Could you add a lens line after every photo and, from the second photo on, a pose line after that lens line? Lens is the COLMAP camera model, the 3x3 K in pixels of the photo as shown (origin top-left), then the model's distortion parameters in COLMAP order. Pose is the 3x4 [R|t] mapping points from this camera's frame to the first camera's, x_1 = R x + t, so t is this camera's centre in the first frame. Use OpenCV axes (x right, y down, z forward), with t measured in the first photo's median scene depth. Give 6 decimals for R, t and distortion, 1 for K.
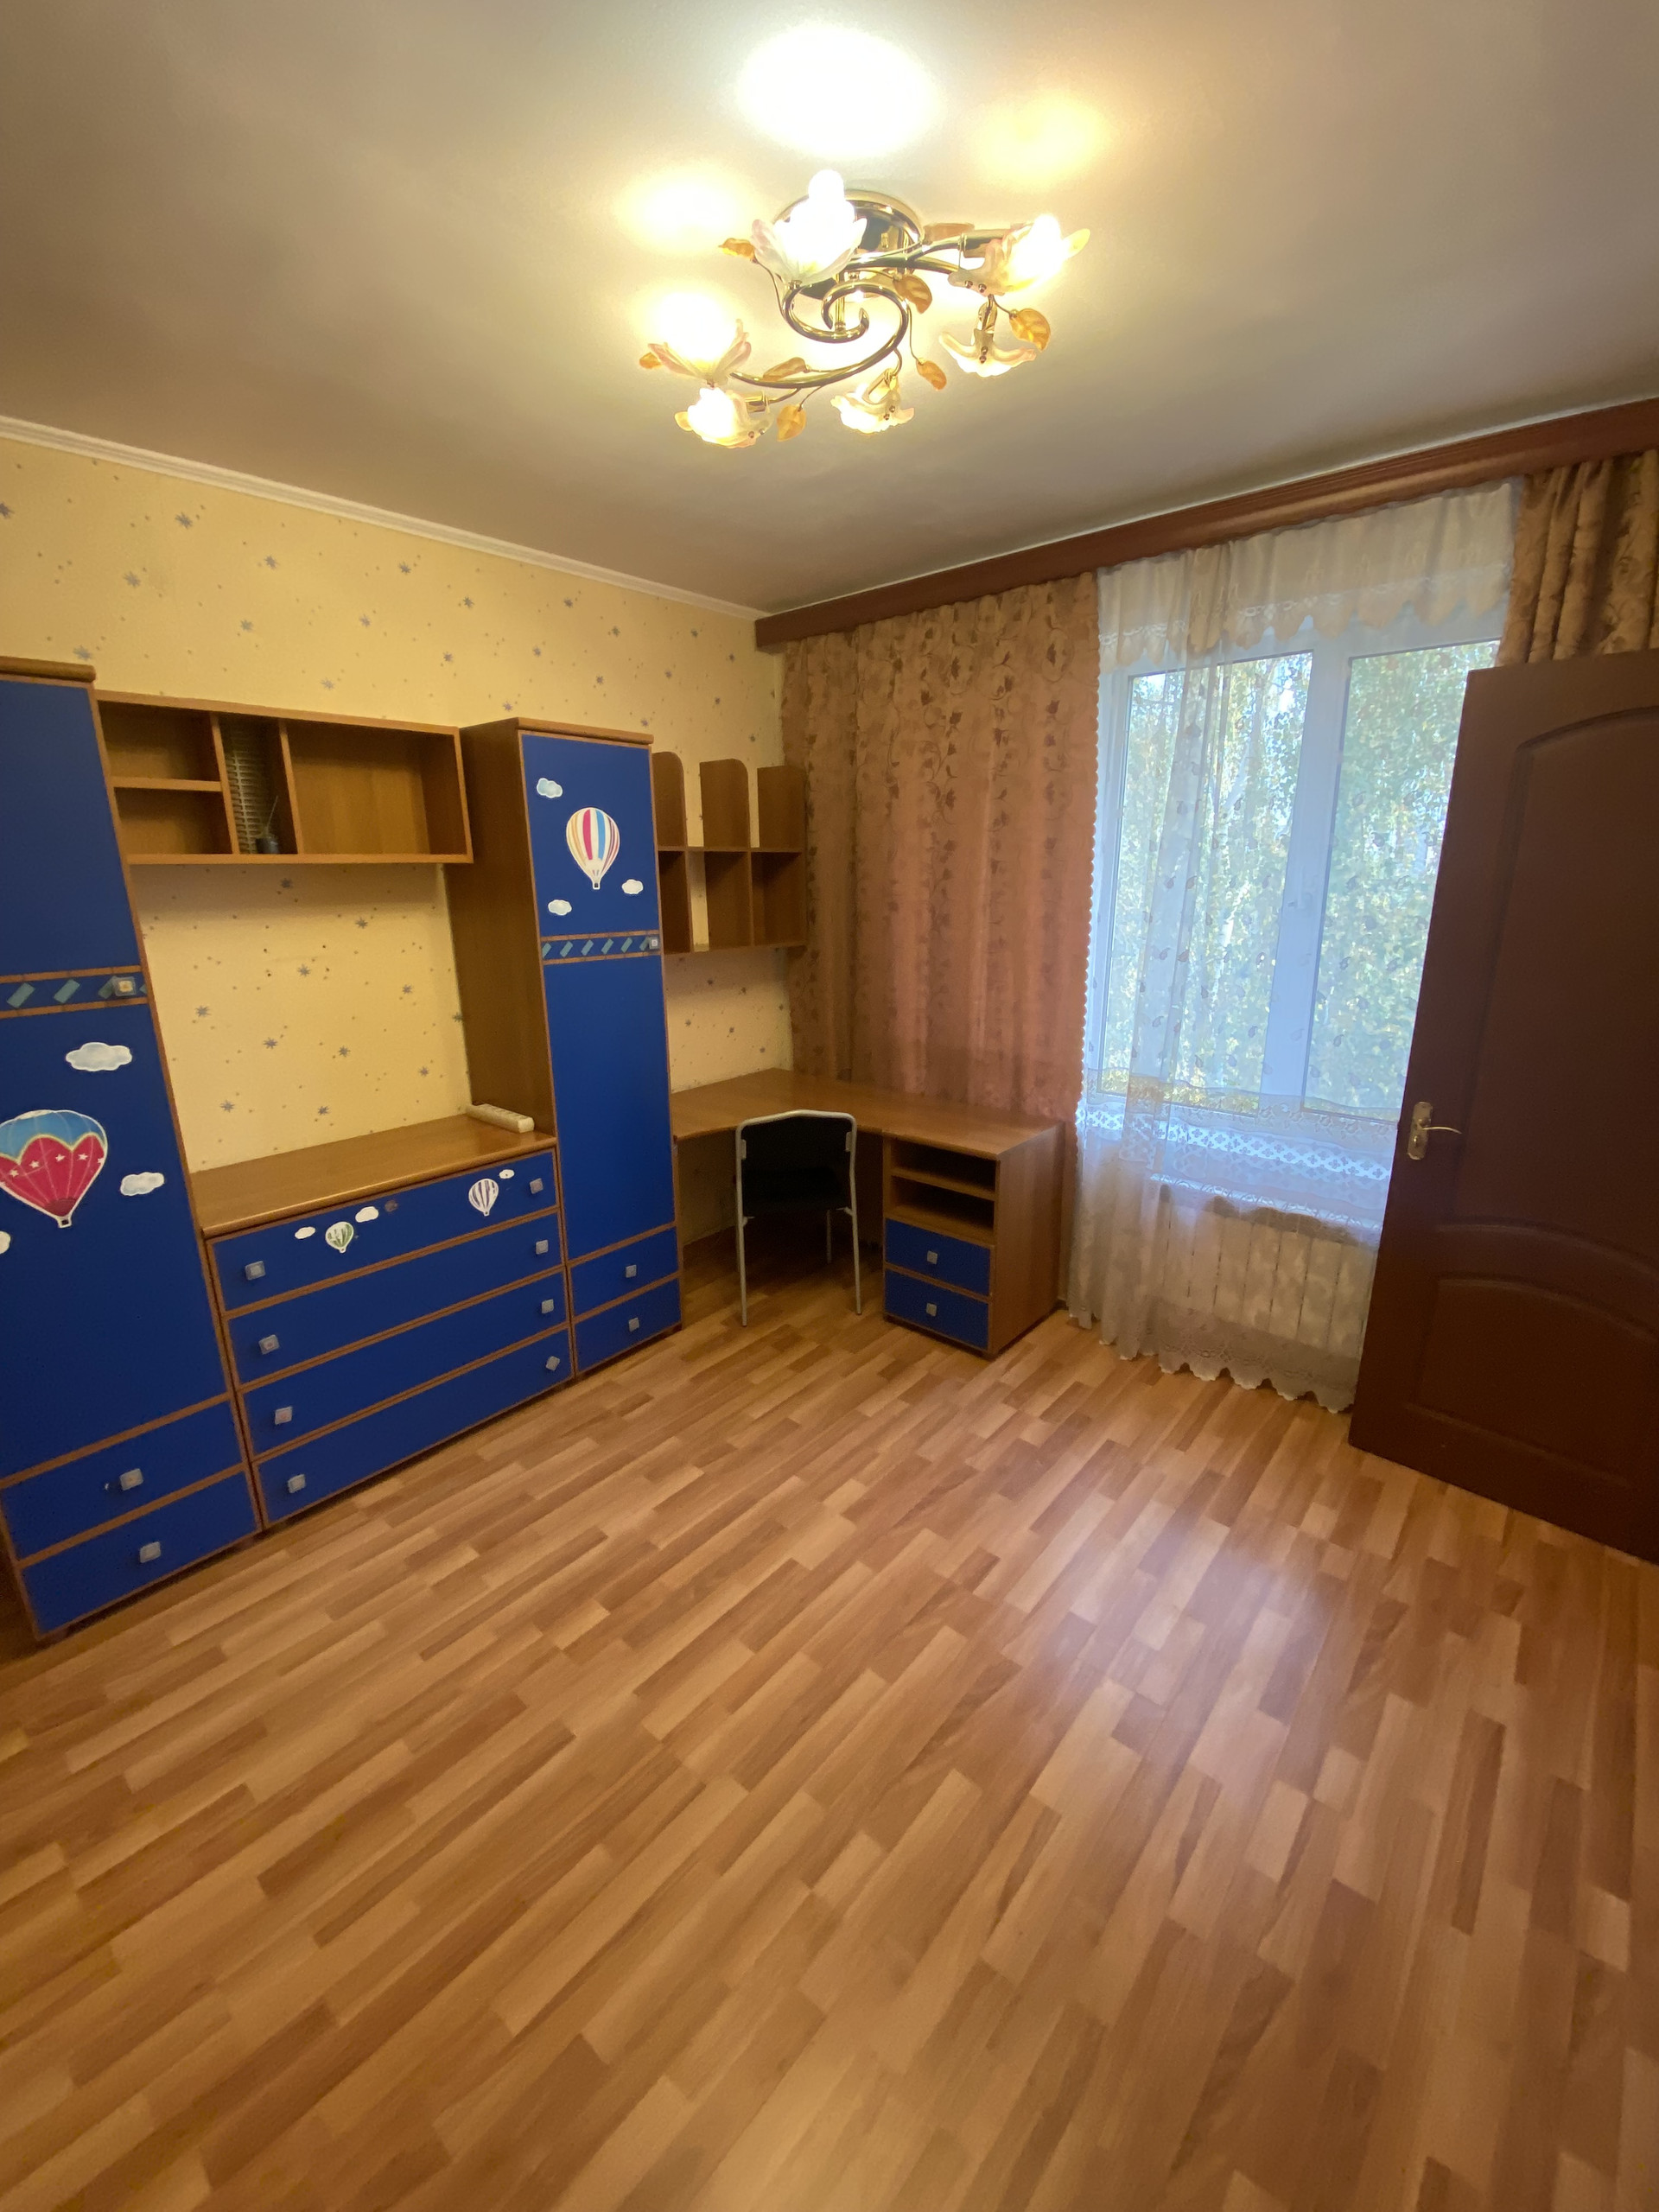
lens RADIAL K [[897.4, 0, 813.7], [0, 897.4, 1100.2], [0, 0, 1]] dist [0.014127, -0.017945]
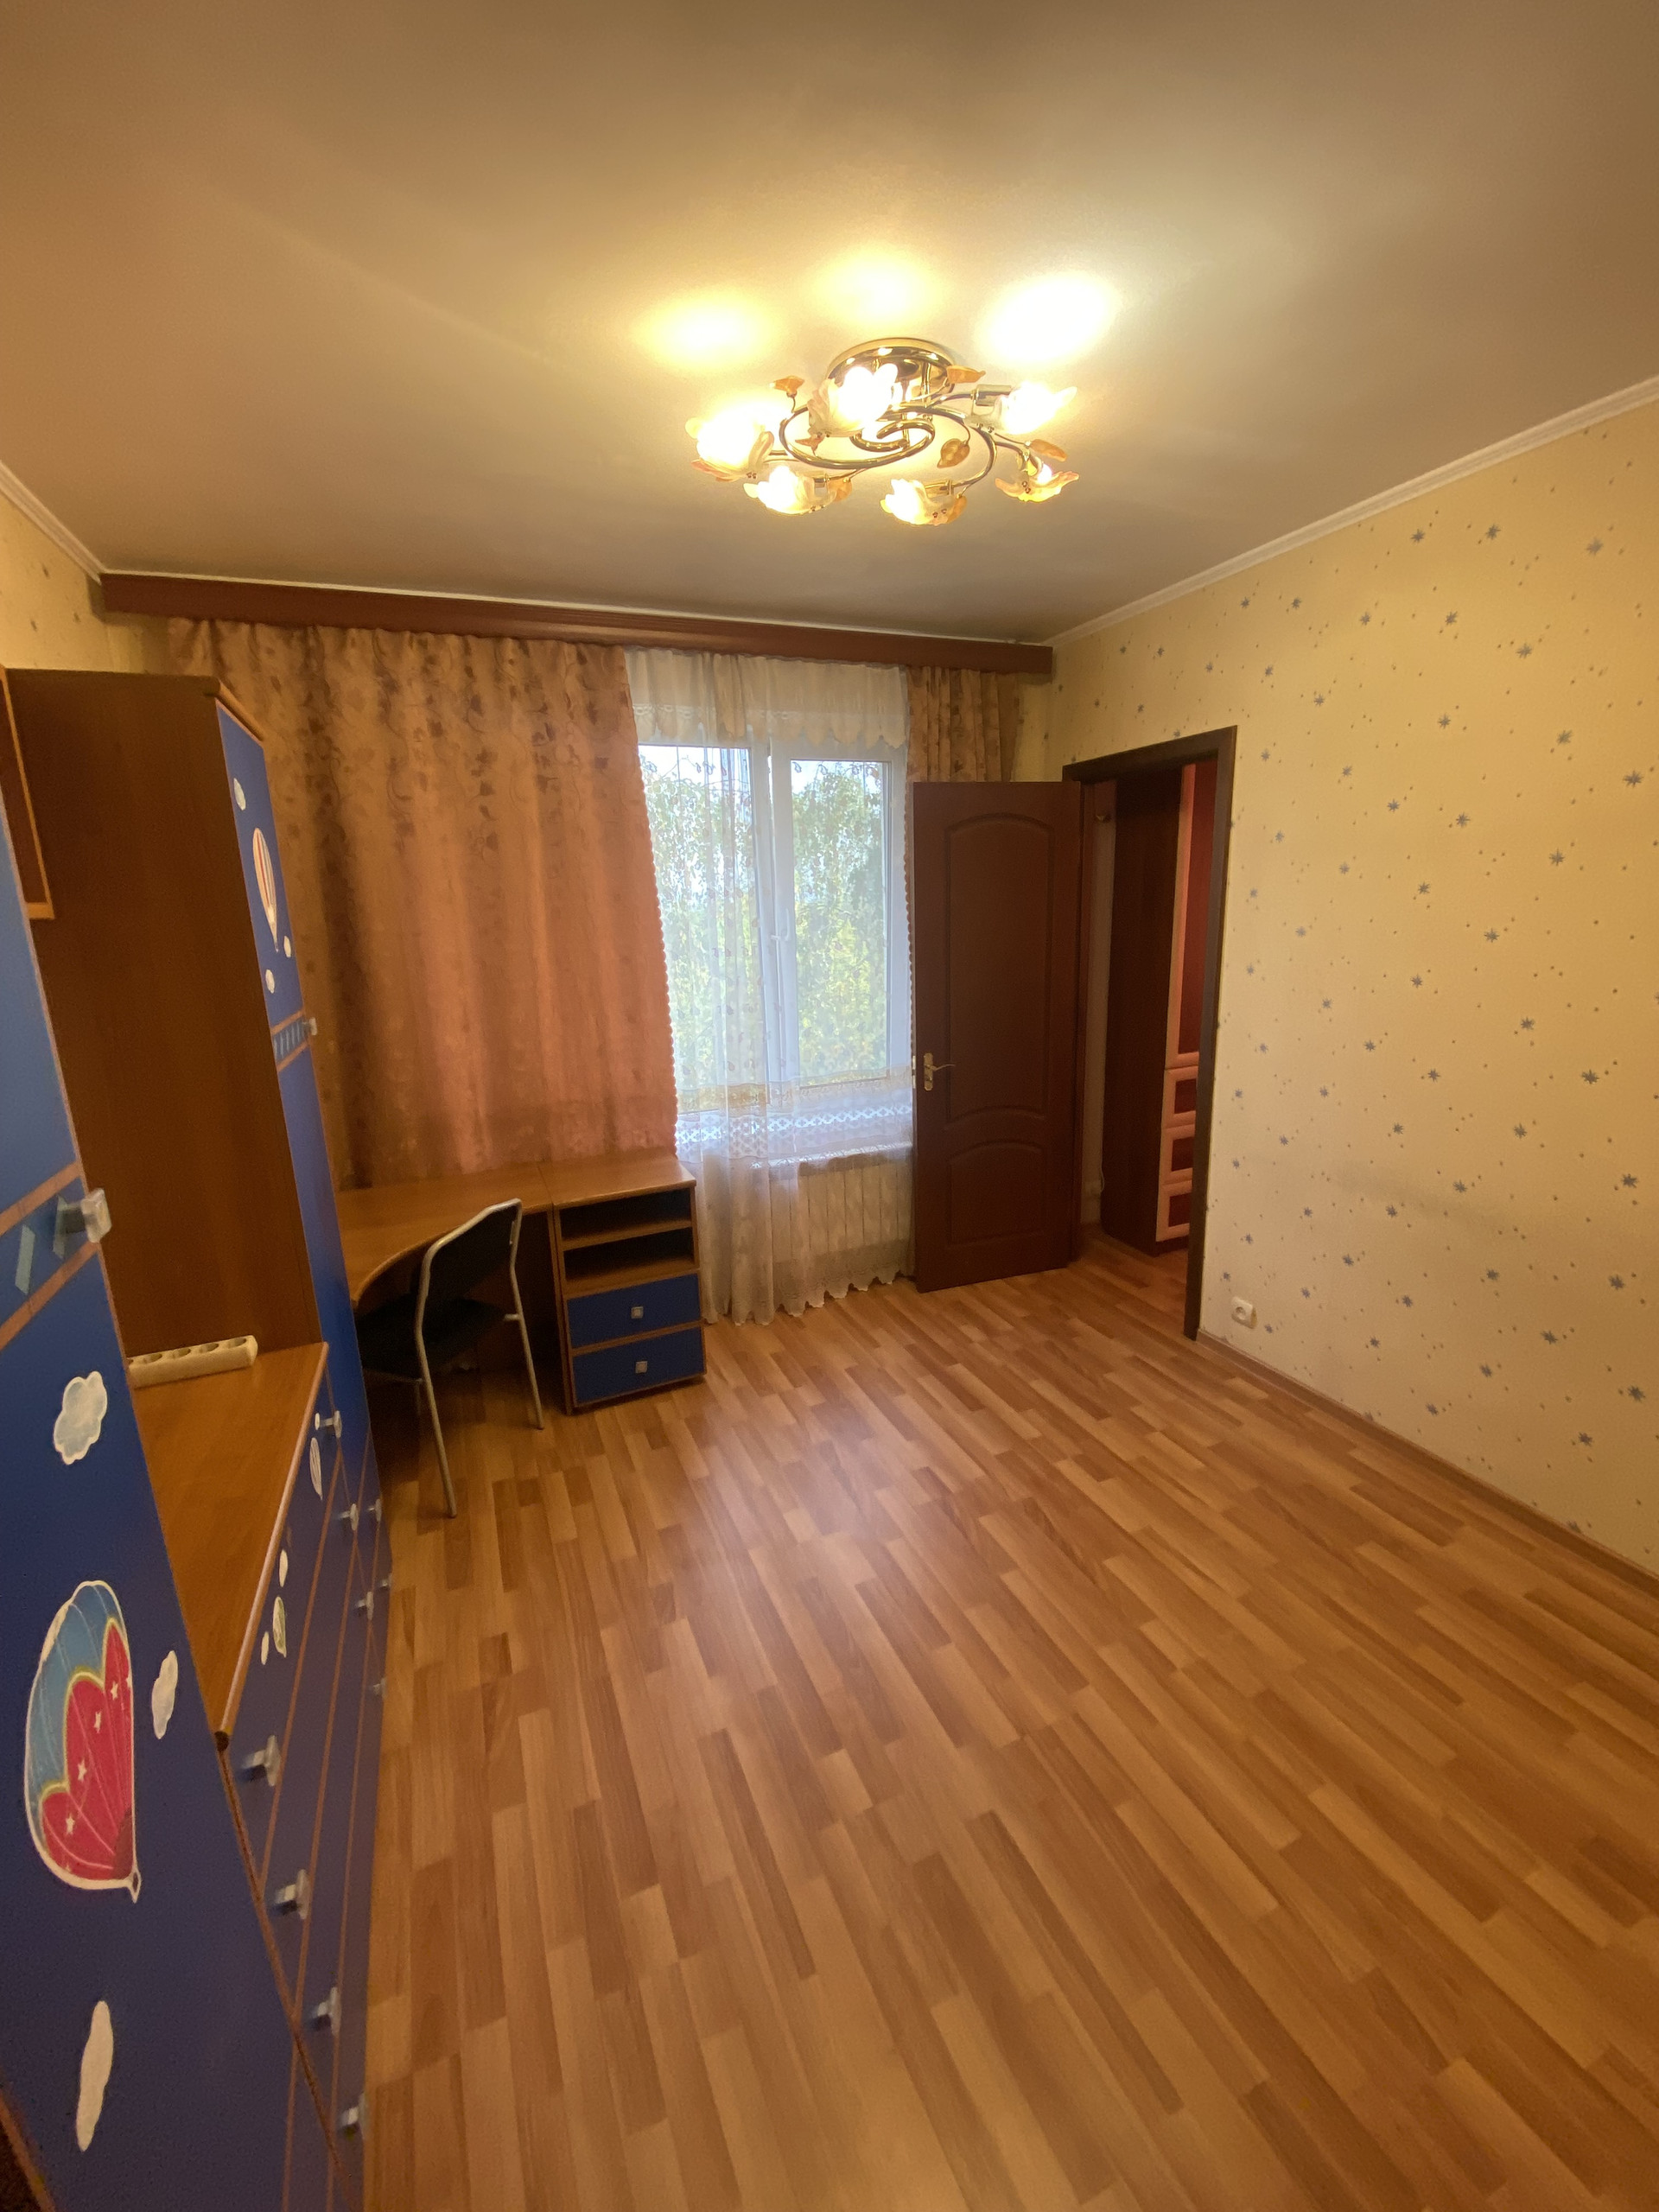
lens RADIAL K [[897.4, 0, 833.6], [0, 897.4, 1095.5], [0, 0, 1]] dist [0.014127, -0.017945]
pose [[0.437135, -0.199810, 0.876920, -0.665125], [0.255759, 0.962373, 0.091787, -0.095280], [-0.862265, 0.184157, 0.471790, 0.365808]]
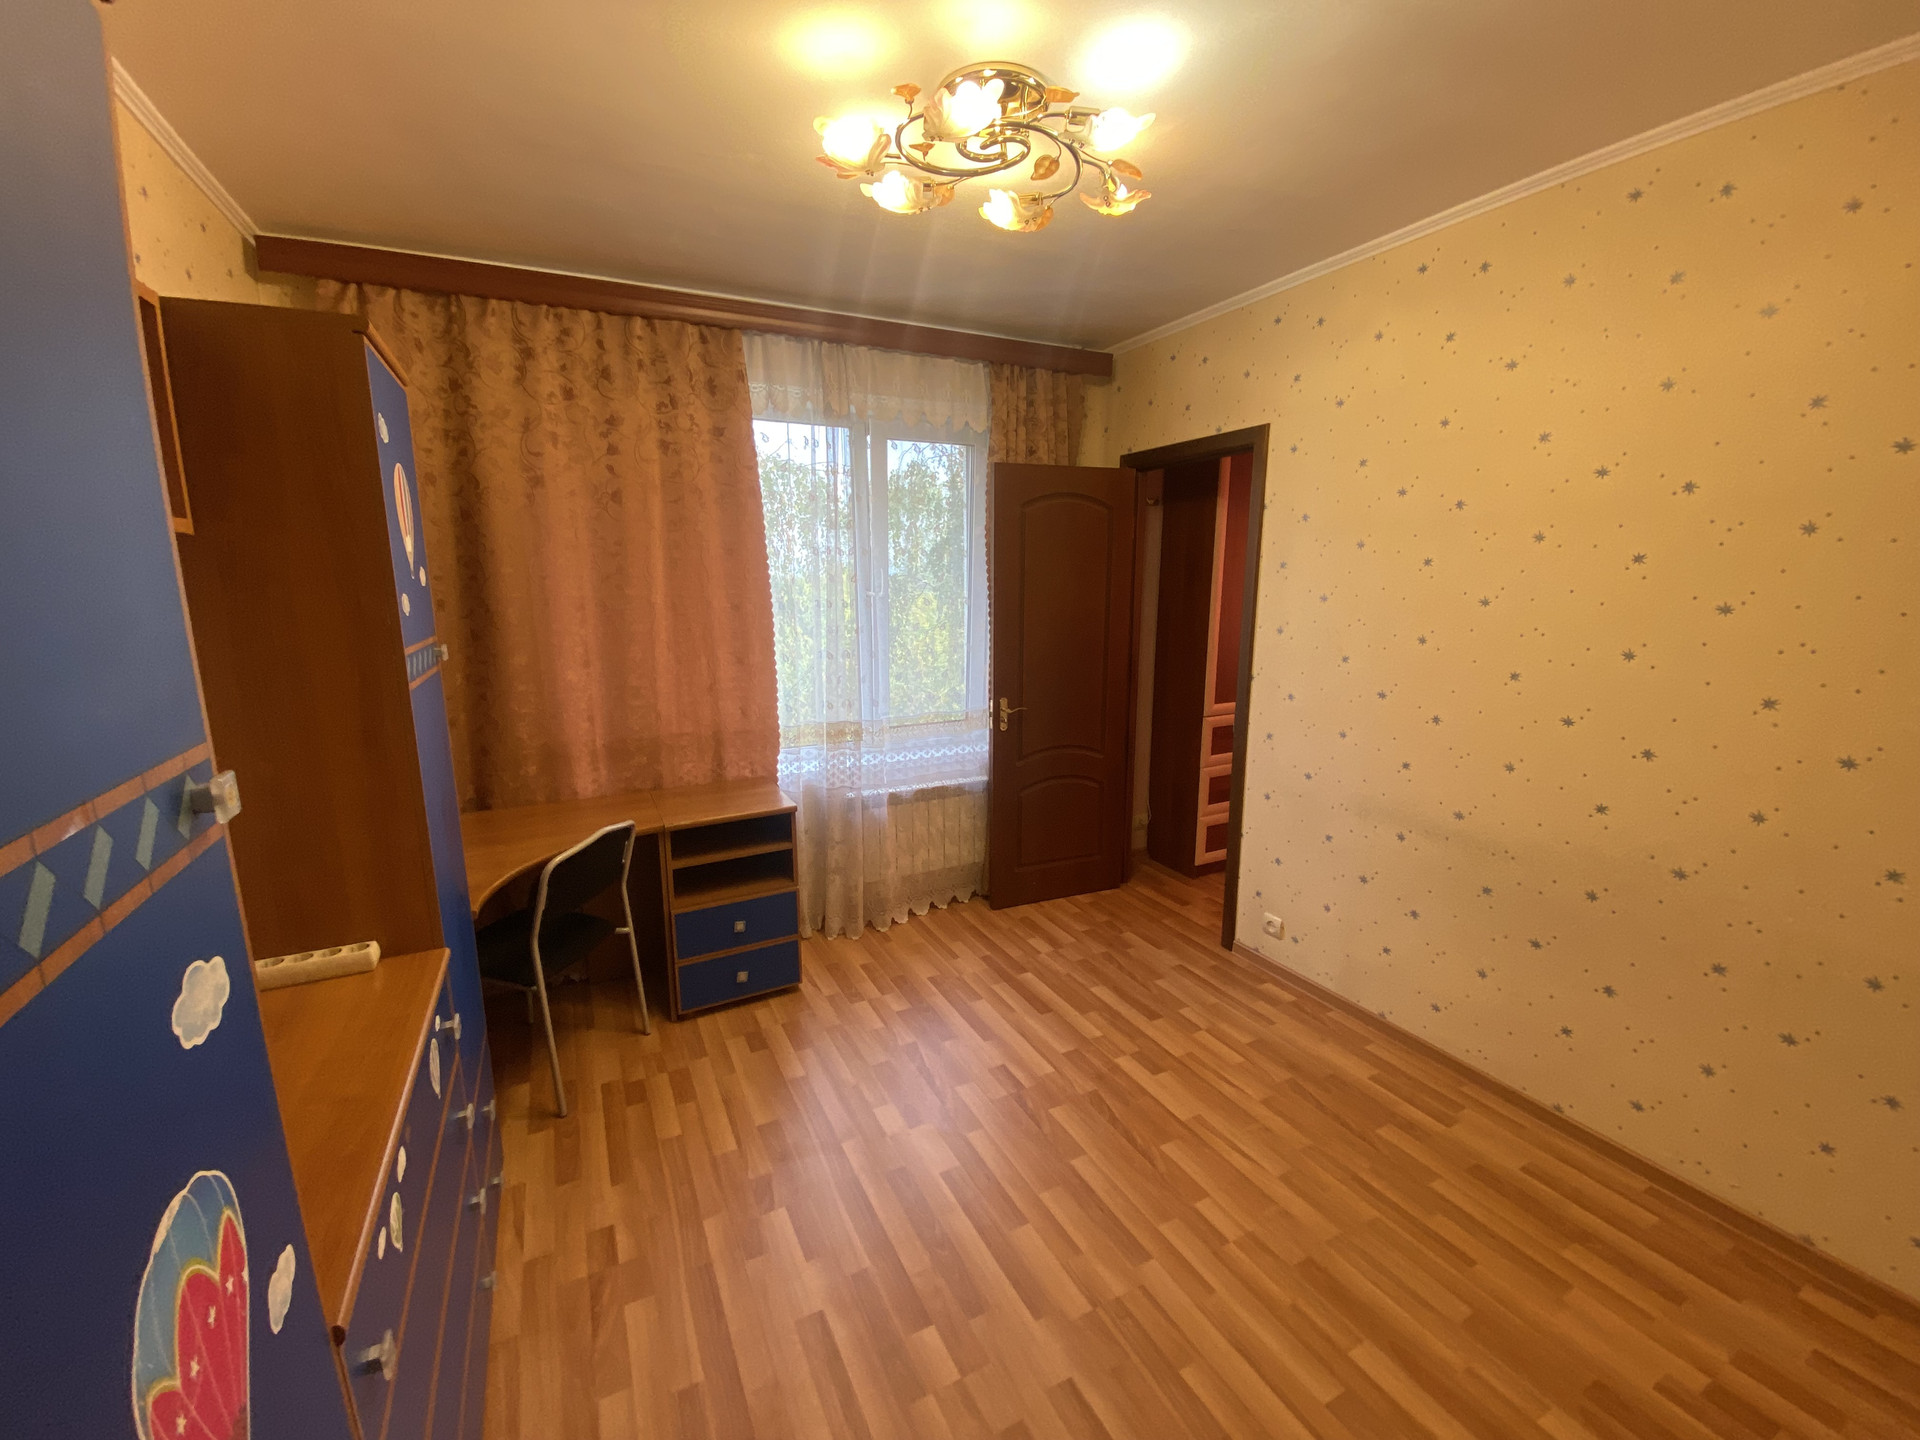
lens RADIAL K [[778.9, 0, 963.6], [0, 778.9, 718.9], [0, 0, 1]] dist [0.014127, -0.017945]
pose [[0.375770, -0.163812, 0.912120, -0.656438], [0.234001, 0.969131, 0.077649, -0.081283], [-0.896683, 0.184258, 0.402503, 0.398567]]
